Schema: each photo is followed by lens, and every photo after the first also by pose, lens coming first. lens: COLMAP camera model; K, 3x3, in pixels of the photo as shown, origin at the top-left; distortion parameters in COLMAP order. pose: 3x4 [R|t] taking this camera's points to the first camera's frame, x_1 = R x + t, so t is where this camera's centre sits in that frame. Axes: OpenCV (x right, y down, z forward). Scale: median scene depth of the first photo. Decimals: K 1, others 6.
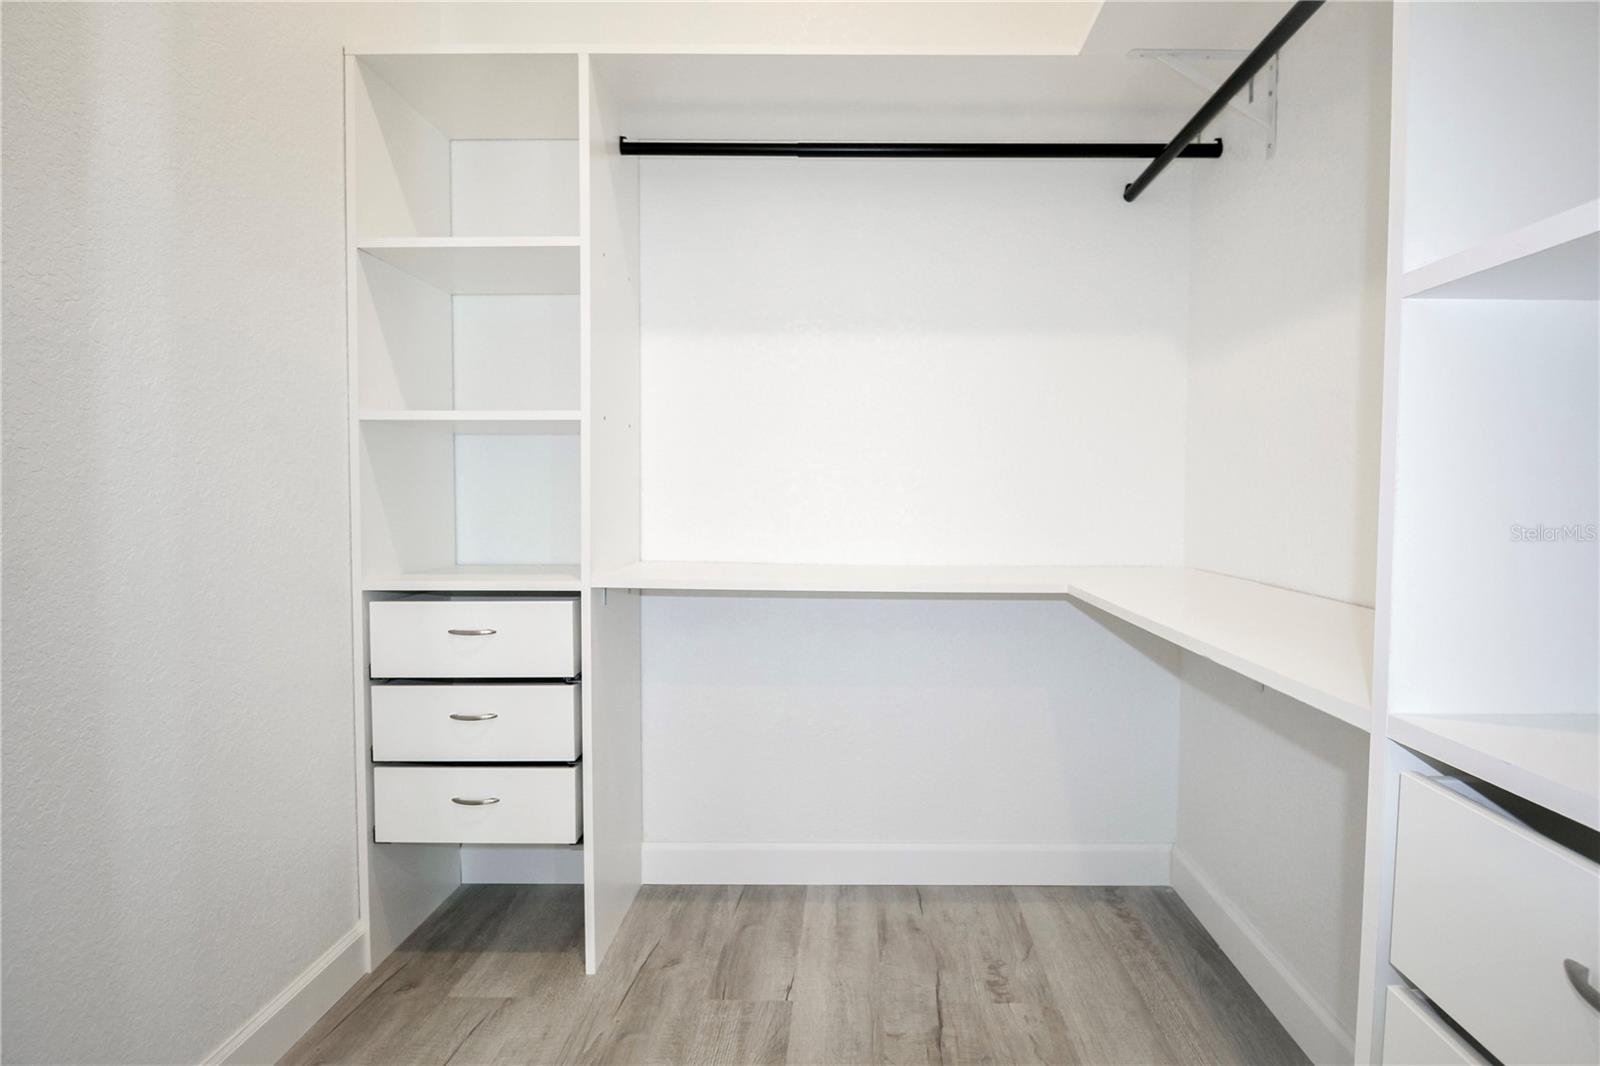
lens RADIAL K [[813.5, 0, 810.0], [0, 813.5, 529.6], [0, 0, 1]] dist [0.005382, -0.013534]
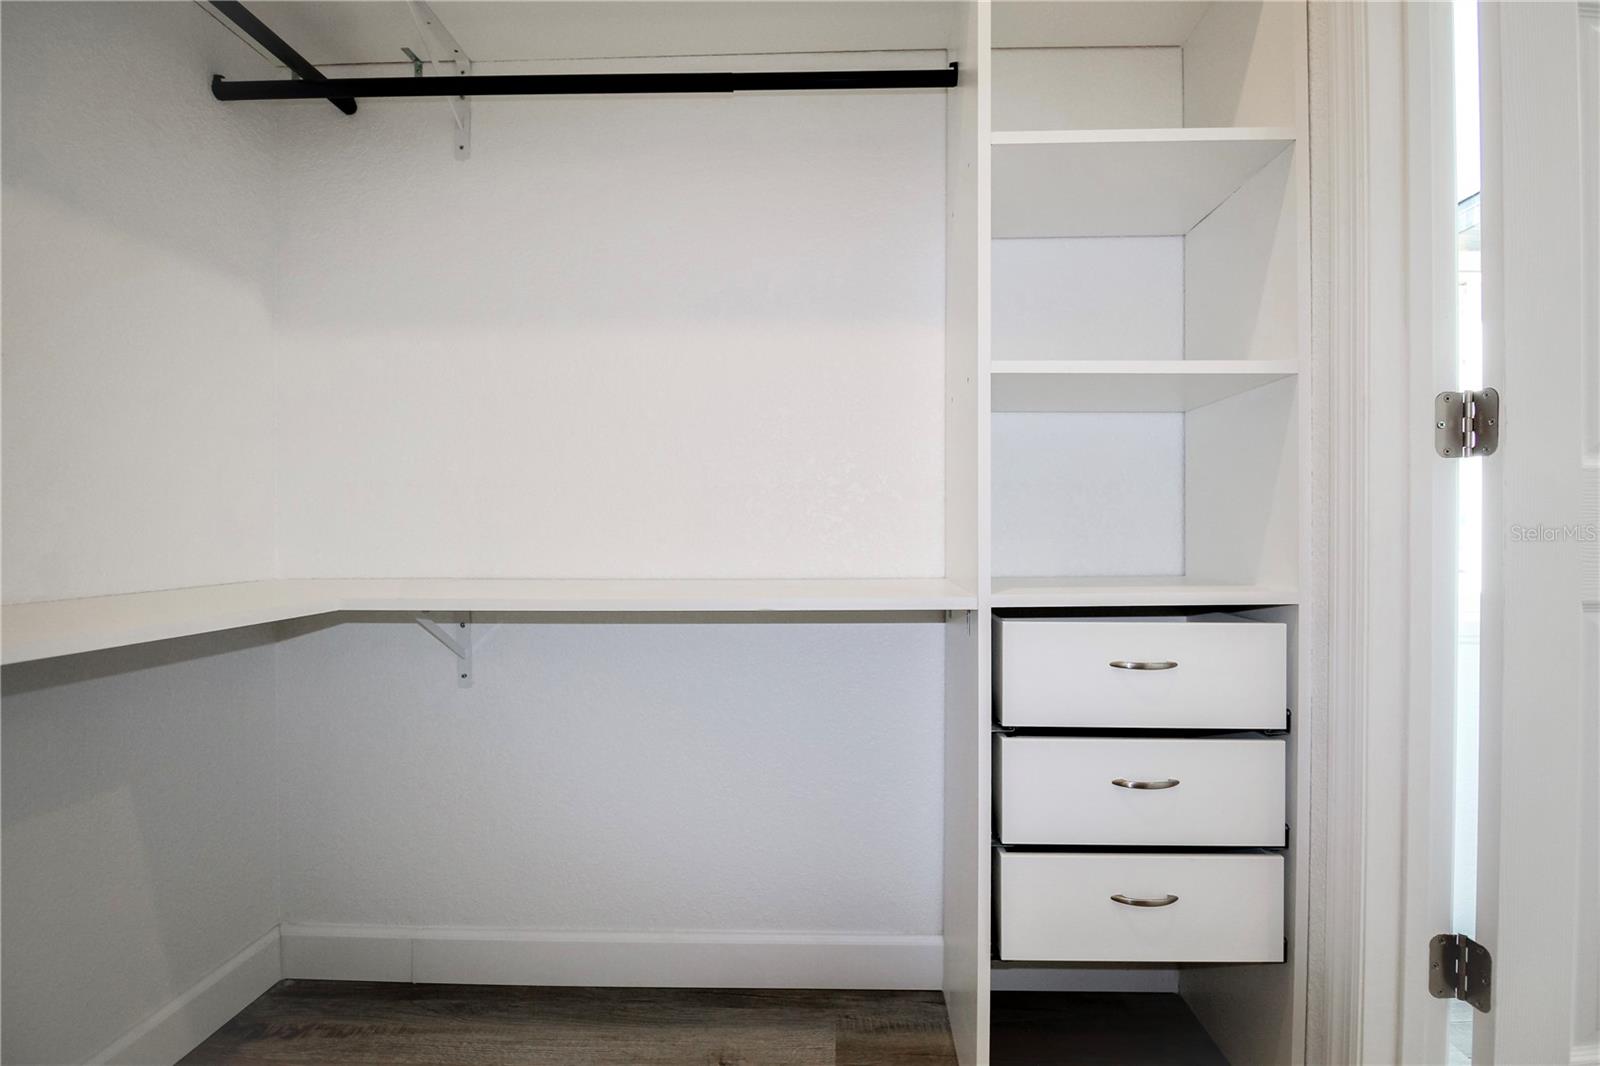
lens RADIAL K [[813.5, 0, 825.0], [0, 813.5, 534.3], [0, 0, 1]] dist [0.005382, -0.013534]
pose [[-0.035802, -0.010237, 0.999306, -0.422321], [0.046742, 0.998836, 0.011907, 0.018070], [-0.998265, 0.047136, -0.035281, 0.539445]]
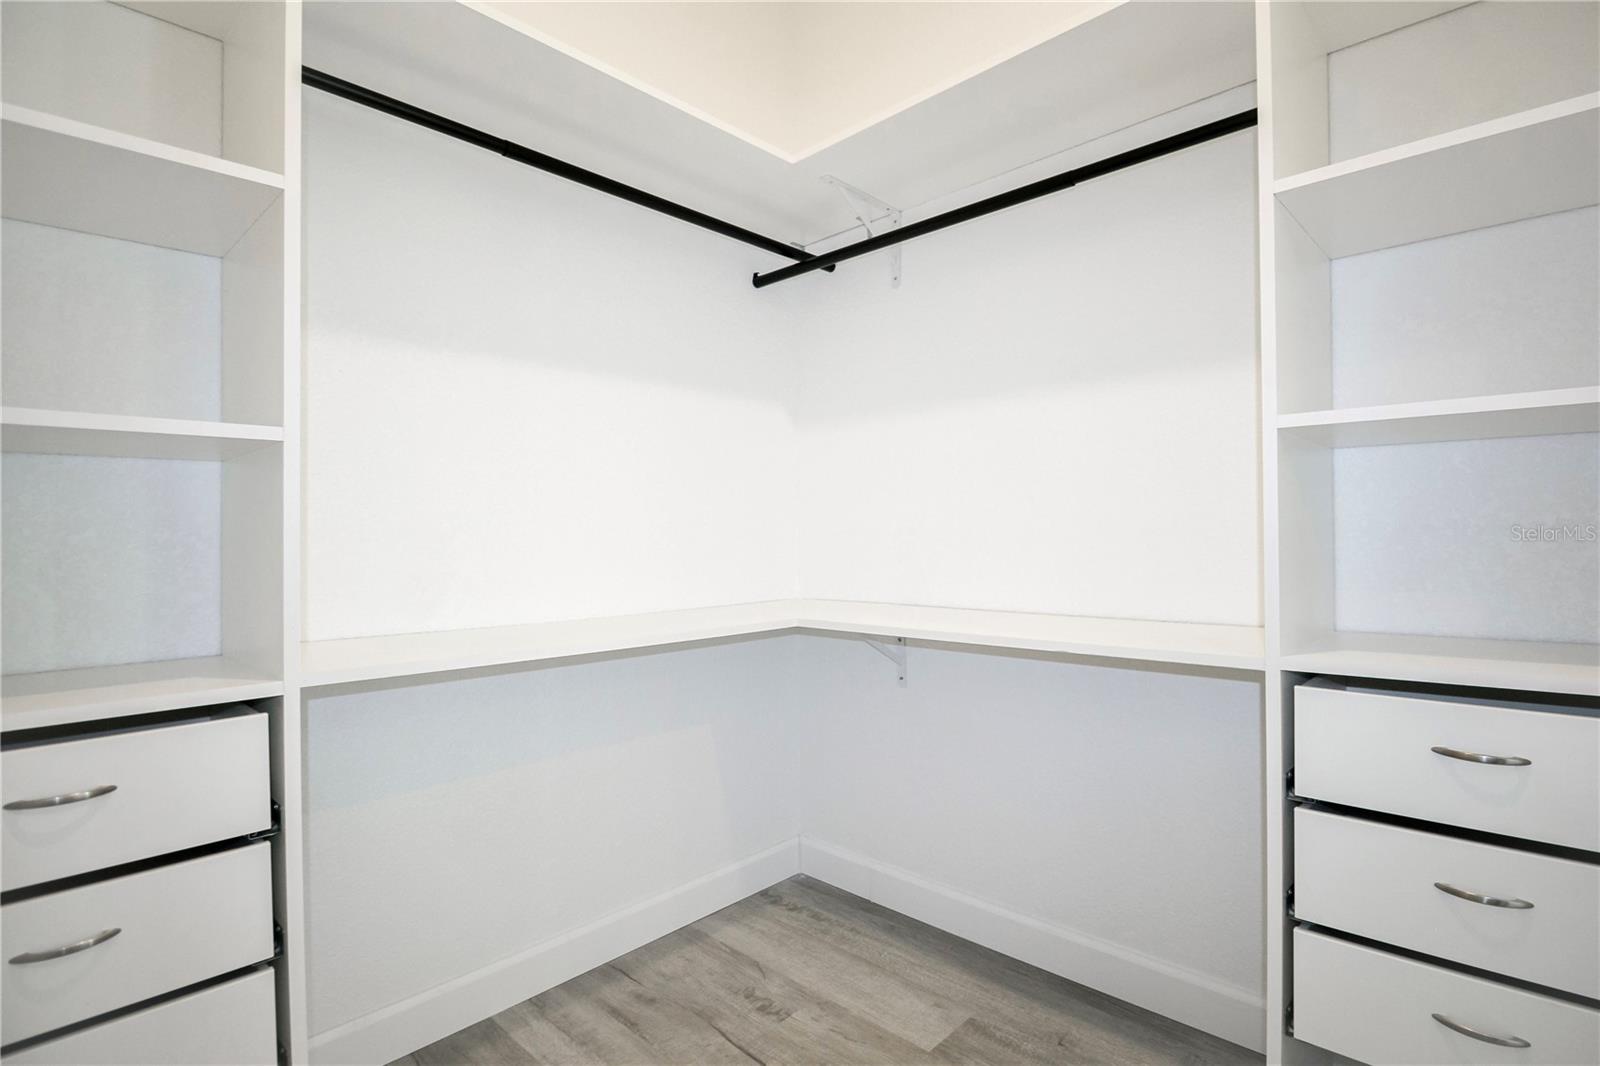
lens RADIAL K [[813.5, 0, 809.2], [0, 813.5, 537.1], [0, 0, 1]] dist [0.005382, -0.013534]
pose [[0.651292, -0.012102, 0.758730, -0.494819], [0.048989, 0.998458, -0.026127, -0.015947], [-0.757244, 0.054186, 0.650881, 0.227570]]
